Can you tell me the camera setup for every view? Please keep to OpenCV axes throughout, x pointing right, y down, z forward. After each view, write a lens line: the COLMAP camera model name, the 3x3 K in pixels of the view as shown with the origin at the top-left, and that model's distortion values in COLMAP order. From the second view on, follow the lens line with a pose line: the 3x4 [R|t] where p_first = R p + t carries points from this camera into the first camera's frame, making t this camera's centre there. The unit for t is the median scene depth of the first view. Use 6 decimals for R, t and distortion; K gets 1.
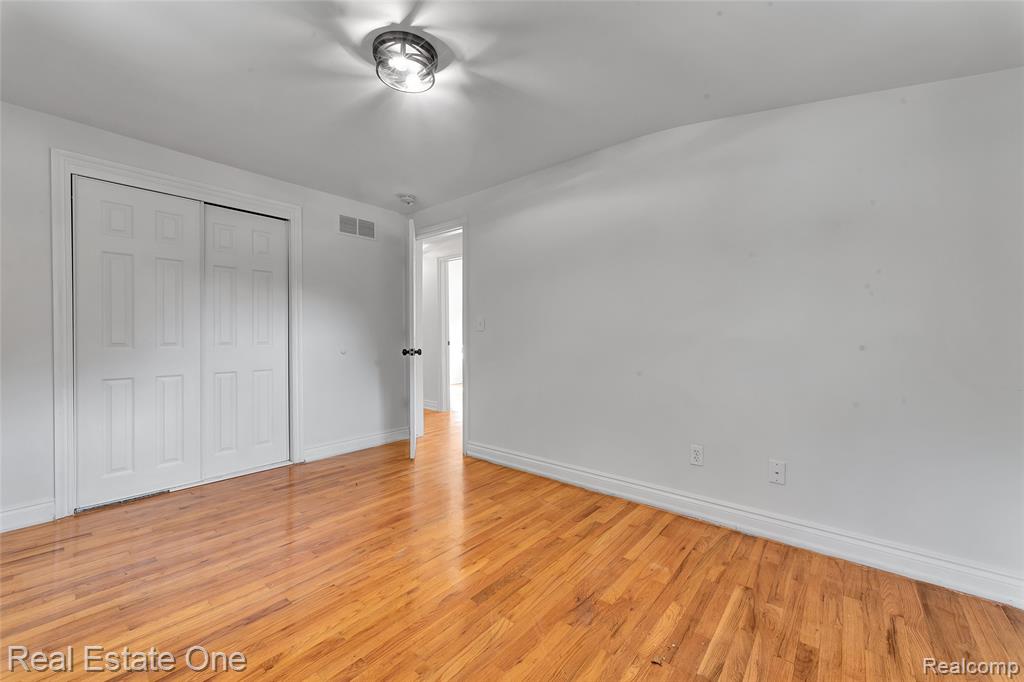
lens RADIAL K [[397.5, 0, 511.0], [0, 397.5, 337.6], [0, 0, 1]] dist [0.006575, 0.000020]
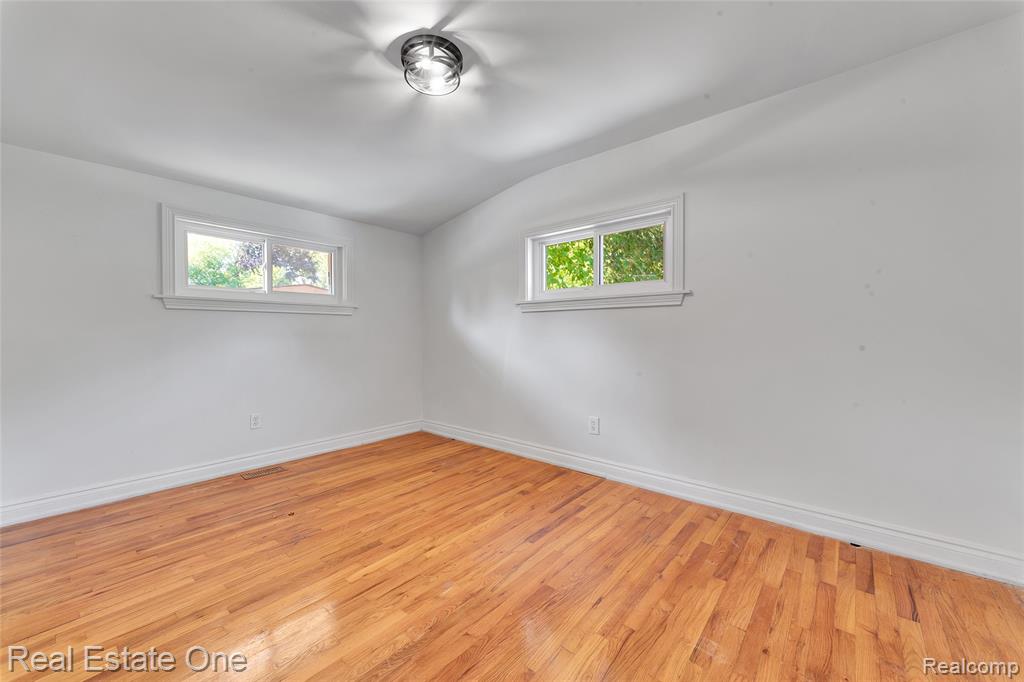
lens RADIAL K [[397.5, 0, 511.0], [0, 397.5, 337.6], [0, 0, 1]] dist [0.006575, 0.000020]
pose [[-0.999972, 0.005857, 0.004692, -0.467167], [0.005939, 0.999826, 0.017701, -0.000272], [-0.004588, 0.017729, -0.999832, 2.045771]]
